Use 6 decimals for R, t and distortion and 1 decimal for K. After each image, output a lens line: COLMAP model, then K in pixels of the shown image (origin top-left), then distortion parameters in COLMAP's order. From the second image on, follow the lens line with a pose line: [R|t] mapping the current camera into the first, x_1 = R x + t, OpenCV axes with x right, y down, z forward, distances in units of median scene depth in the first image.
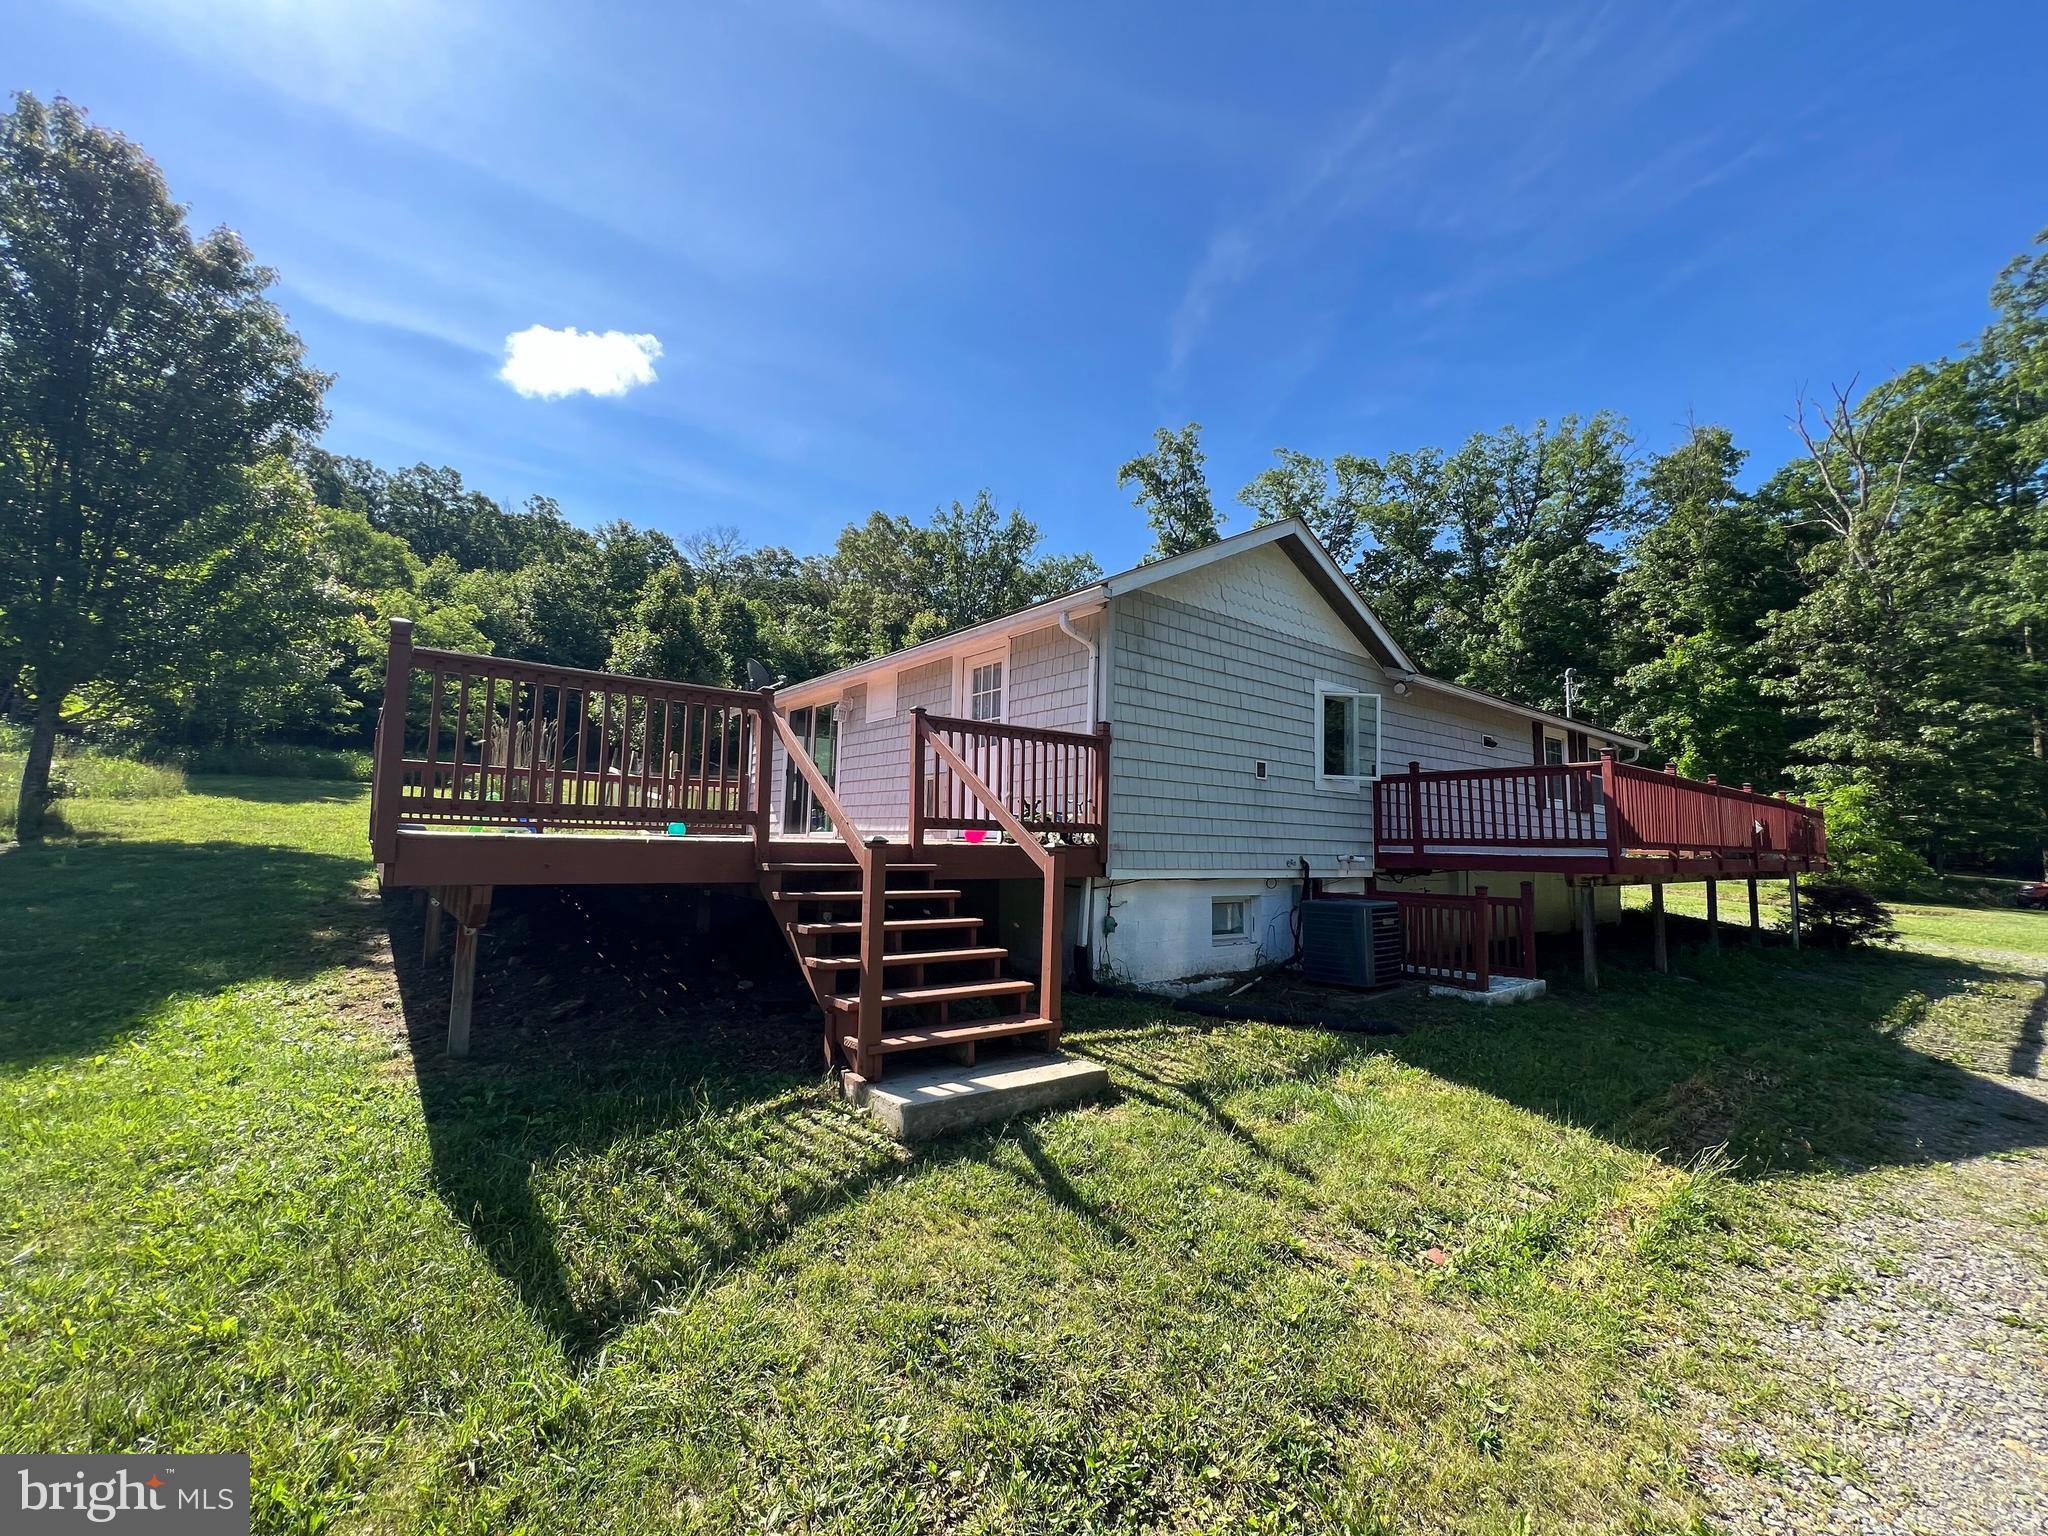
lens RADIAL K [[814.9, 0, 1024.0], [0, 814.9, 768.0], [0, 0, 1]] dist [-0.000052, 0.000072]
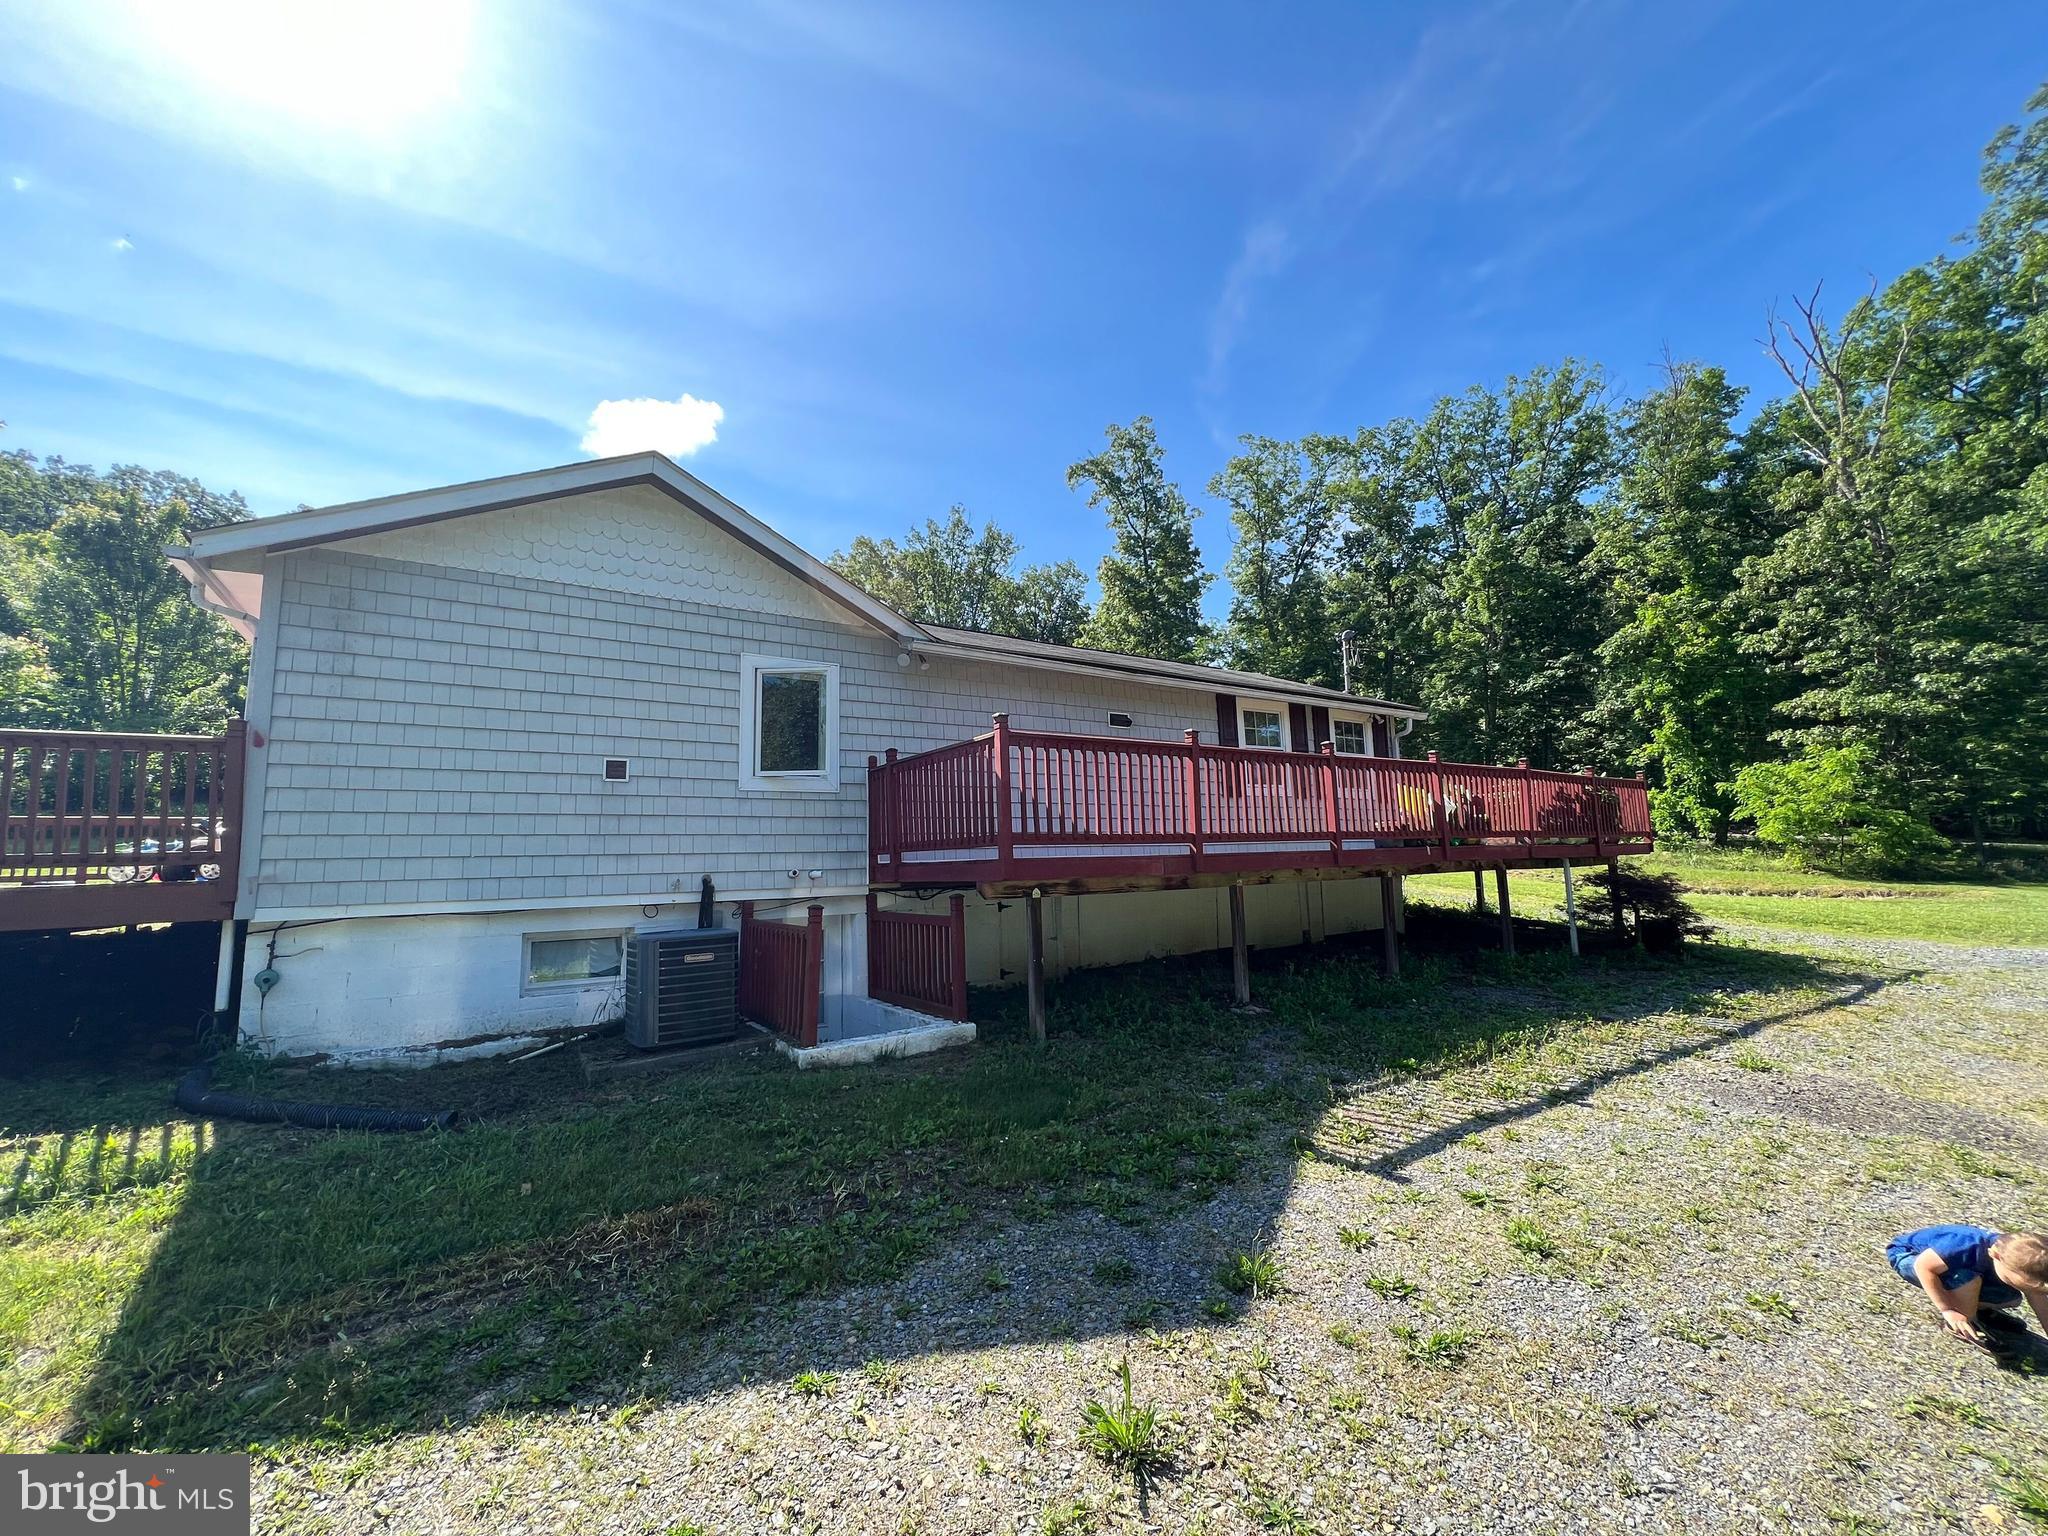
lens RADIAL K [[814.9, 0, 1024.0], [0, 814.9, 768.0], [0, 0, 1]] dist [-0.000052, 0.000072]
pose [[0.995122, -0.059648, -0.078582, 0.193962], [0.057919, 0.998030, -0.024106, 0.011097], [0.079865, 0.019437, 0.996616, 0.061394]]
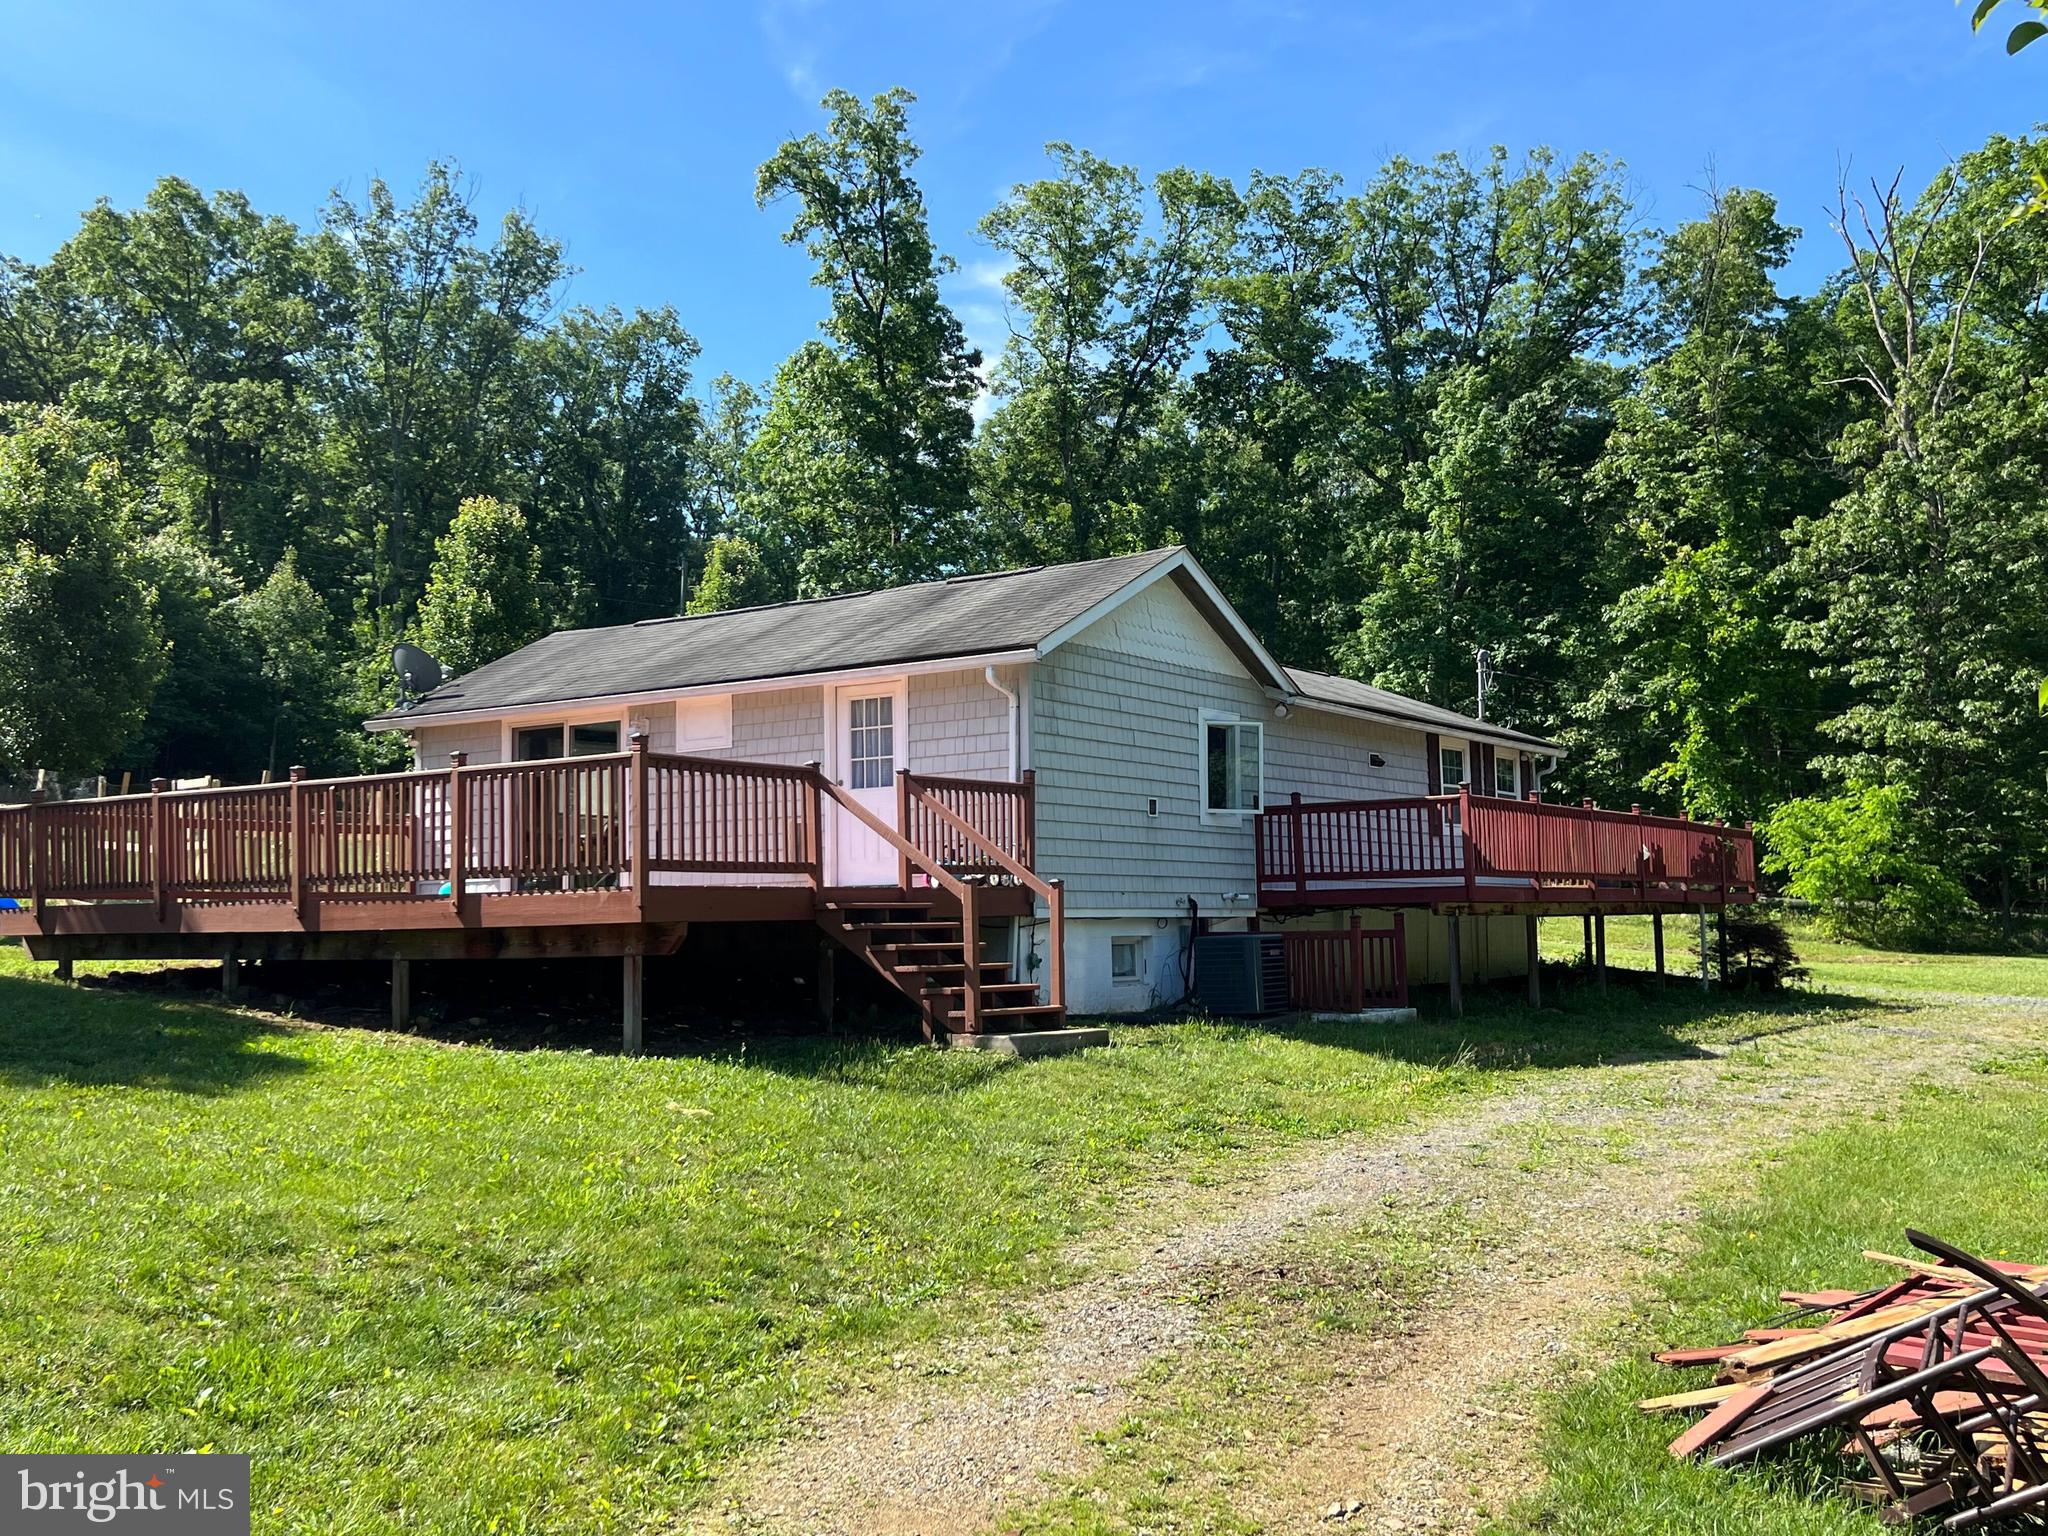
lens RADIAL K [[1897.9, 0, 1000.2], [0, 1897.9, 782.1], [0, 0, 1]] dist [0.106149, -0.205303]
pose [[0.957587, -0.015214, 0.287743, -0.139557], [0.009691, 0.999741, 0.020609, -0.019750], [-0.287982, -0.016946, 0.957486, -0.292178]]
